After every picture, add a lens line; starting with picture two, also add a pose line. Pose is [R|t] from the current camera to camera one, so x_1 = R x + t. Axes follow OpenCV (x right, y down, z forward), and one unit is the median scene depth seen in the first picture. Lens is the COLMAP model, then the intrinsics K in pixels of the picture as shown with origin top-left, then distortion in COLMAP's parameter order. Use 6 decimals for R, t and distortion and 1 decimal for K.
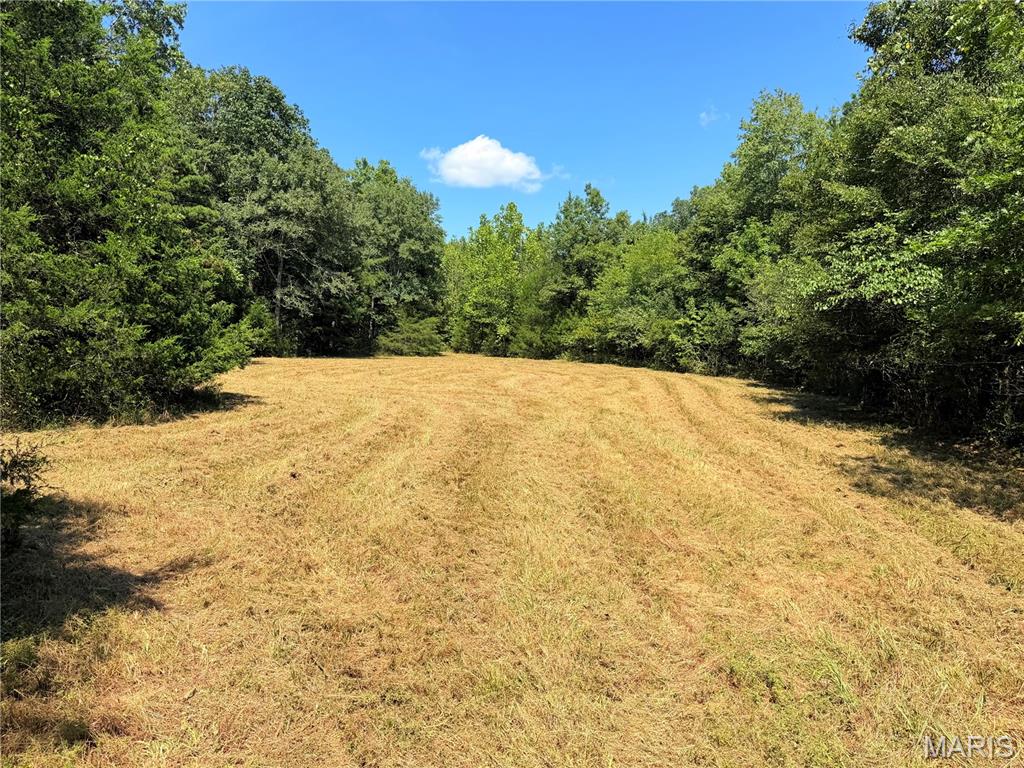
lens RADIAL K [[716.7, 0, 509.7], [0, 716.7, 381.6], [0, 0, 1]] dist [-0.002379, -0.001418]
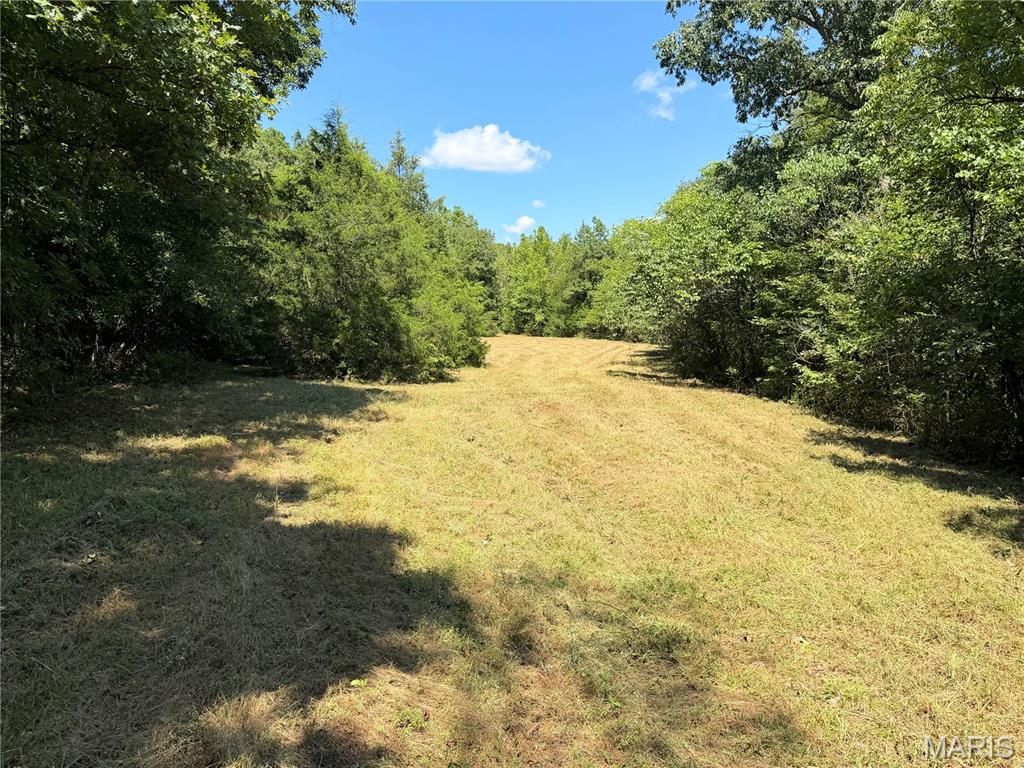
lens RADIAL K [[716.7, 0, 513.8], [0, 716.7, 386.9], [0, 0, 1]] dist [-0.002379, -0.001418]
pose [[0.998464, -0.021752, -0.050964, 0.011728], [0.023632, 0.999051, 0.036574, 0.015138], [0.050120, -0.037722, 0.998031, -0.509355]]
